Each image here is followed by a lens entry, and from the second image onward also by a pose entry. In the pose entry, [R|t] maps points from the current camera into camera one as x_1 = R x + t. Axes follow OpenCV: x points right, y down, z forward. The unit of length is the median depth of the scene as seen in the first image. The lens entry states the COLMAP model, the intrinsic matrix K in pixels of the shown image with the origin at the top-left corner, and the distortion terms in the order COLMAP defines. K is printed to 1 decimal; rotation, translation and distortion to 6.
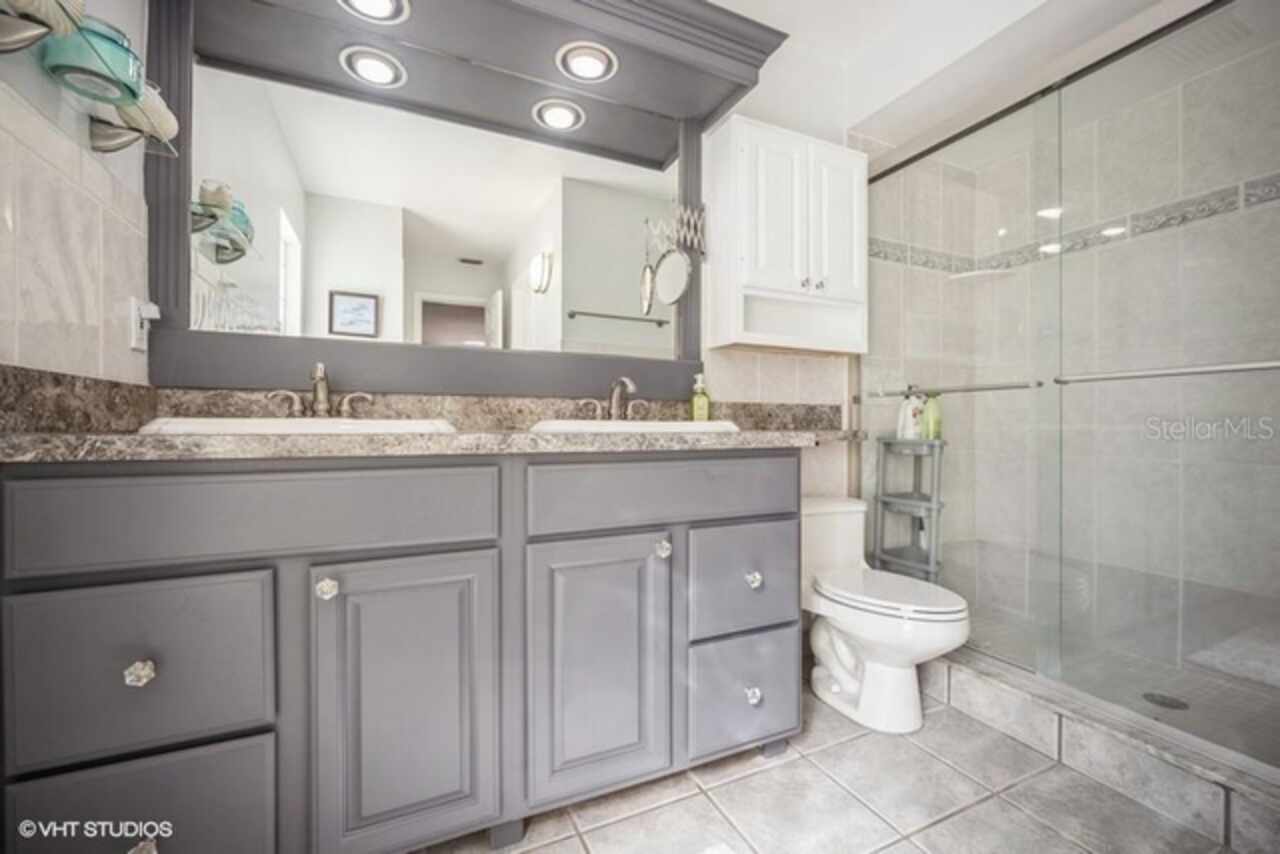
lens RADIAL K [[540.3, 0, 641.5], [0, 540.3, 427.7], [0, 0, 1]] dist [-0.001603, 0.000208]
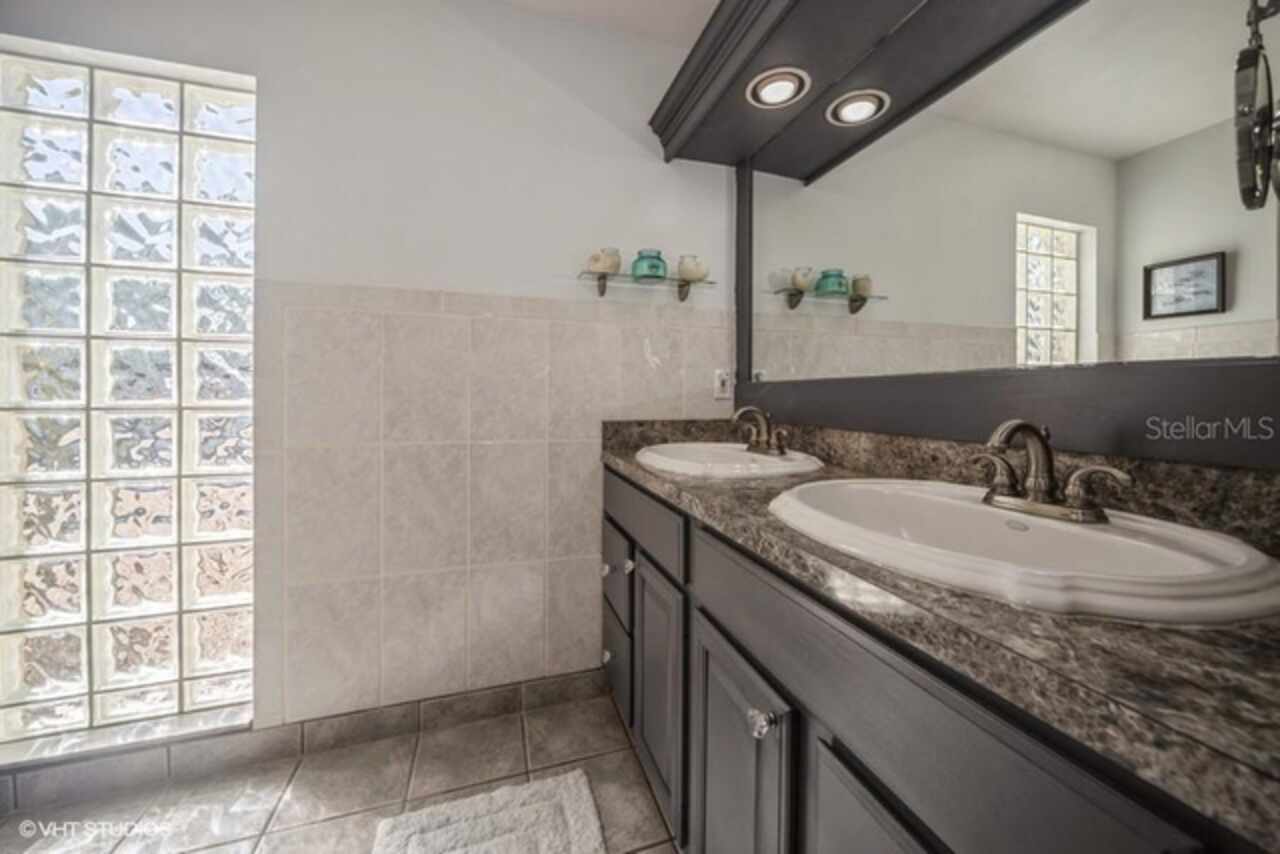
lens RADIAL K [[454.1, 0, 630.8], [0, 454.1, 399.9], [0, 0, 1]] dist [-0.010200, -0.000243]
pose [[-0.130674, 0.001683, -0.991424, 0.429103], [-0.004020, 0.999989, 0.002227, -0.110017], [0.991417, 0.004276, -0.130666, 0.693321]]
